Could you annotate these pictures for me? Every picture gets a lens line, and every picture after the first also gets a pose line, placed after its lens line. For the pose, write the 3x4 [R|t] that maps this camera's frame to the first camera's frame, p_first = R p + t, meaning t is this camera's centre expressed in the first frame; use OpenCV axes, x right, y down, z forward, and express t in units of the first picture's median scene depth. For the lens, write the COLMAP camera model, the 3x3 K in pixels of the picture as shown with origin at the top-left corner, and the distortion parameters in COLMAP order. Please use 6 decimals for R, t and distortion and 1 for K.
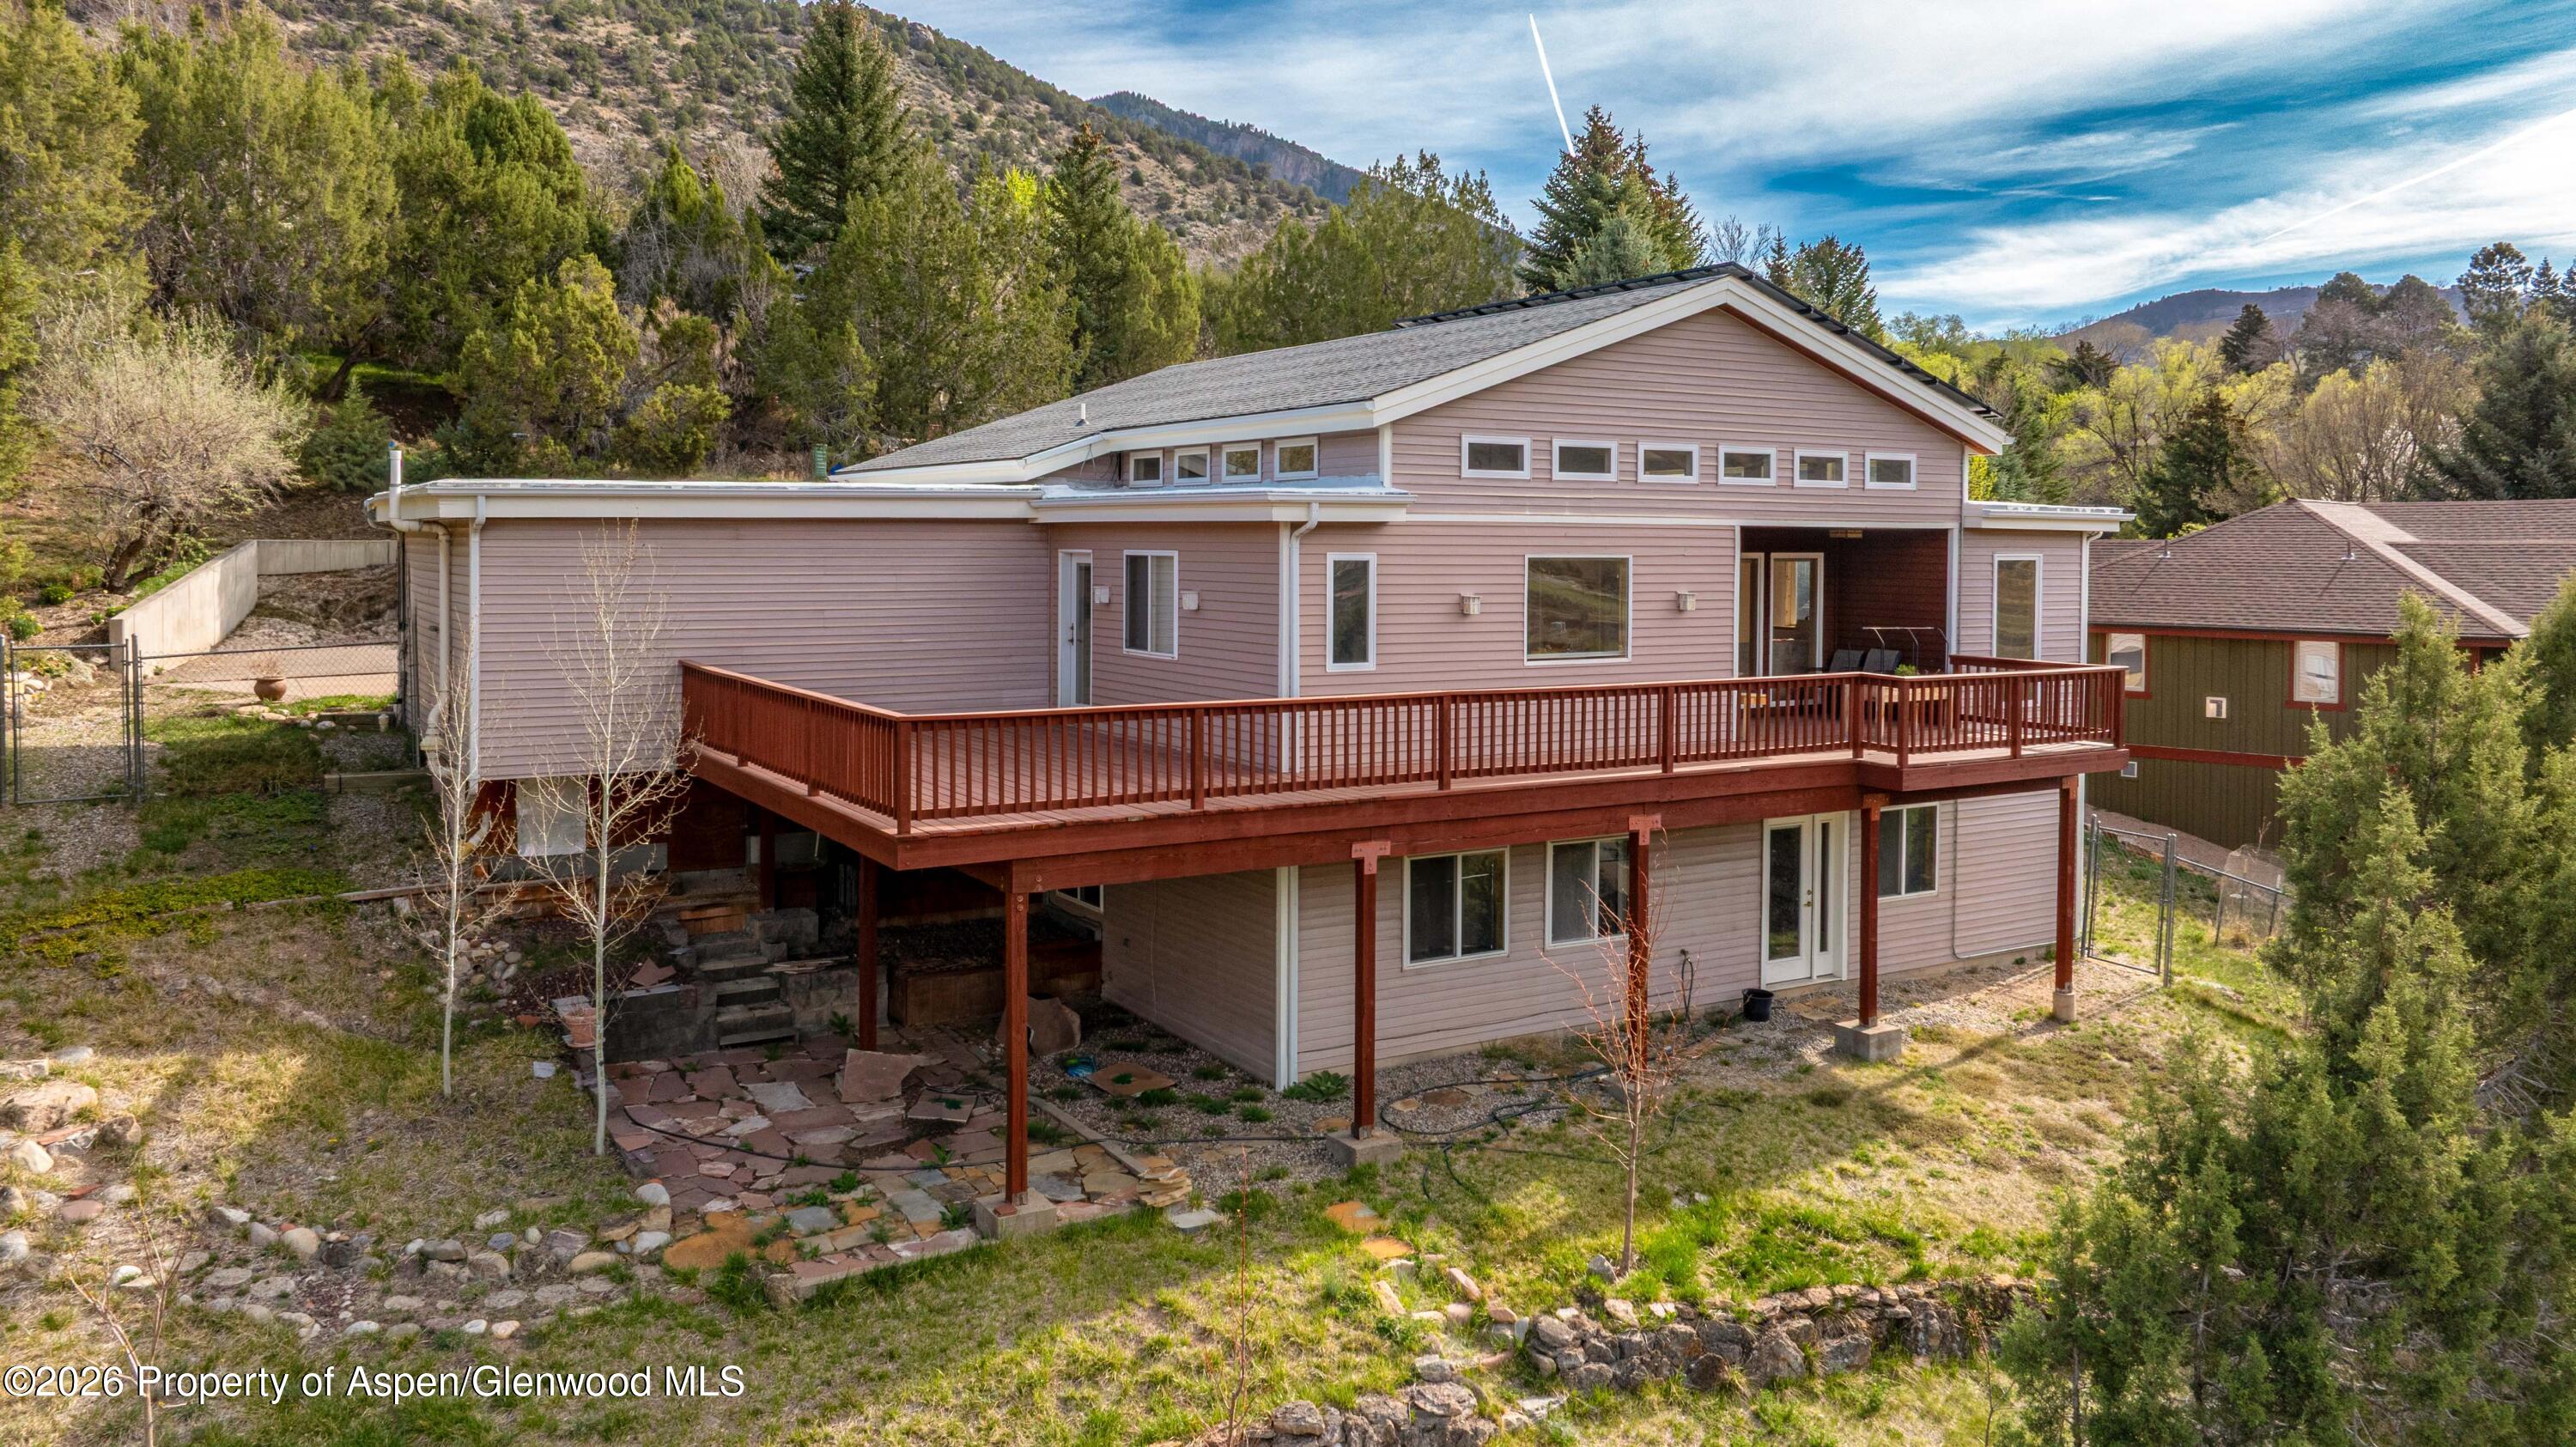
lens RADIAL K [[1866.6, 0, 1270.3], [0, 1866.6, 601.7], [0, 0, 1]] dist [-0.017108, 0.006870]
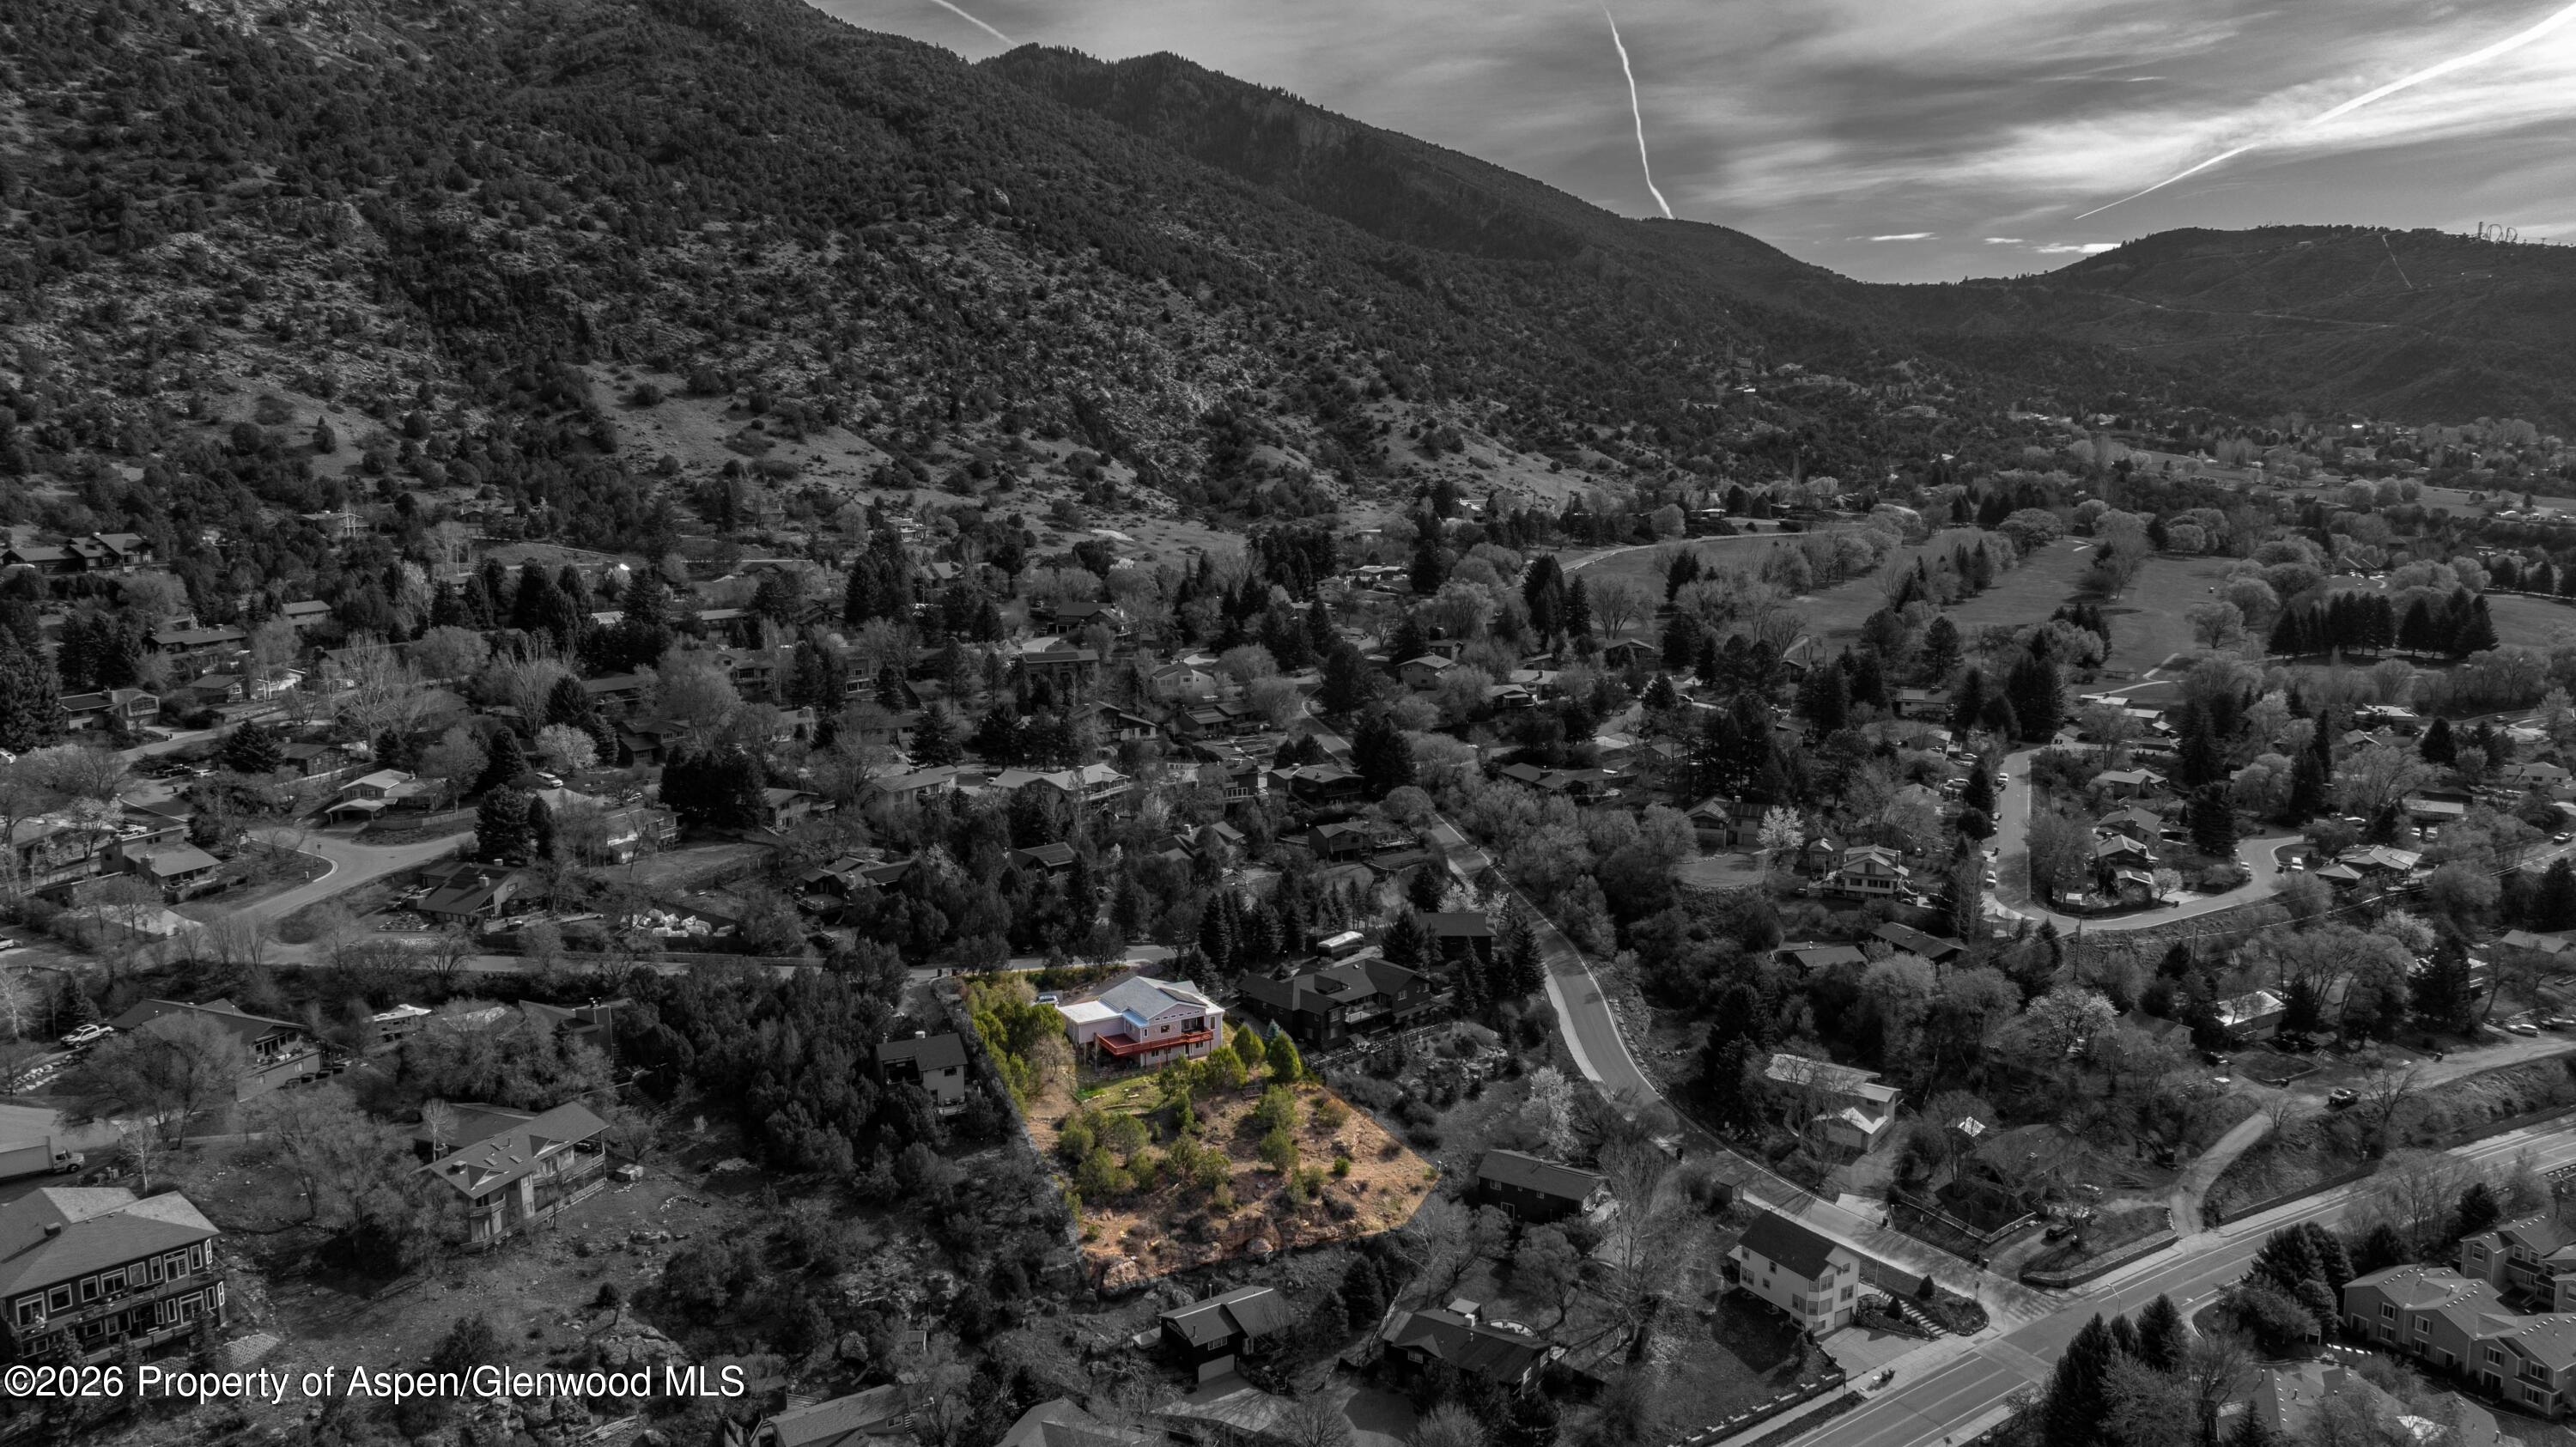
lens RADIAL K [[1866.6, 0, 1282.1], [0, 1866.6, 709.8], [0, 0, 1]] dist [-0.017108, 0.006870]
pose [[0.999693, -0.008565, -0.023261, 0.050701], [0.011367, 0.992324, 0.123144, -0.147584], [0.022028, -0.123370, 0.992116, -0.450280]]
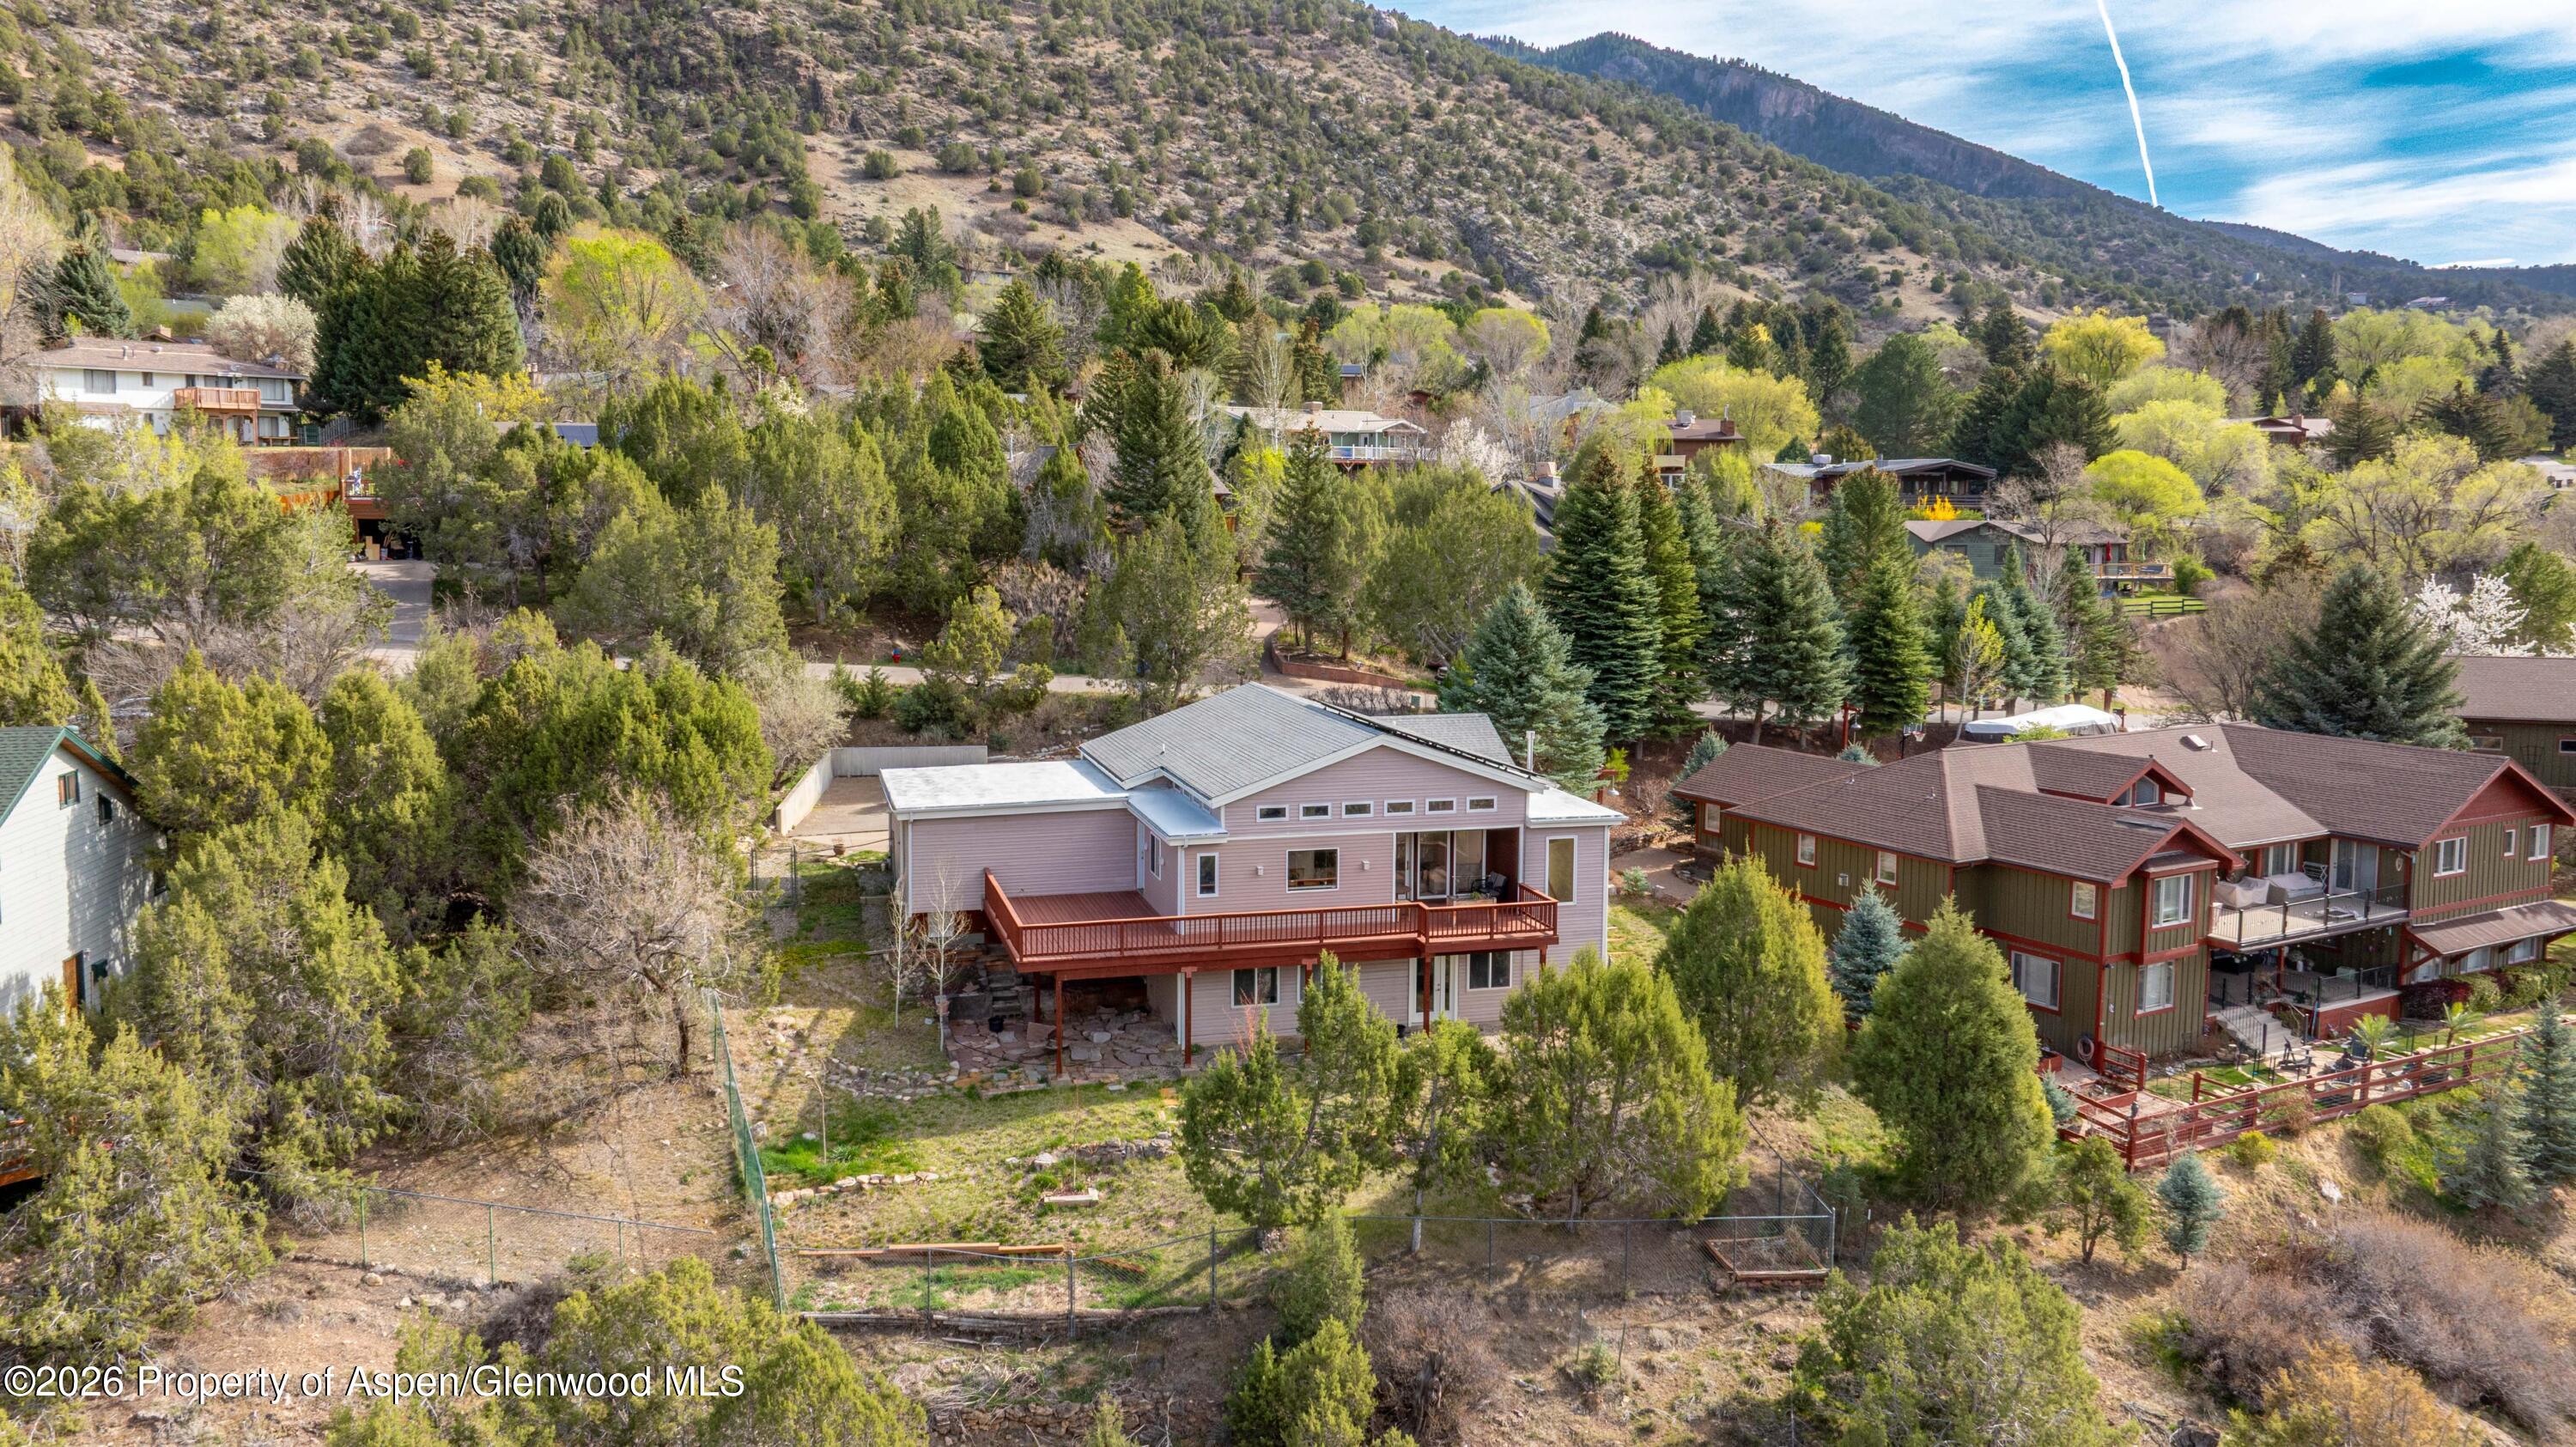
lens RADIAL K [[1866.6, 0, 1208.1], [0, 1866.6, 670.0], [0, 0, 1]] dist [-0.017108, 0.006870]
pose [[0.958391, 0.024135, -0.284437, 0.029297], [-0.005611, 0.997820, 0.065759, -0.017038], [0.285403, -0.061427, 0.956437, -0.056581]]
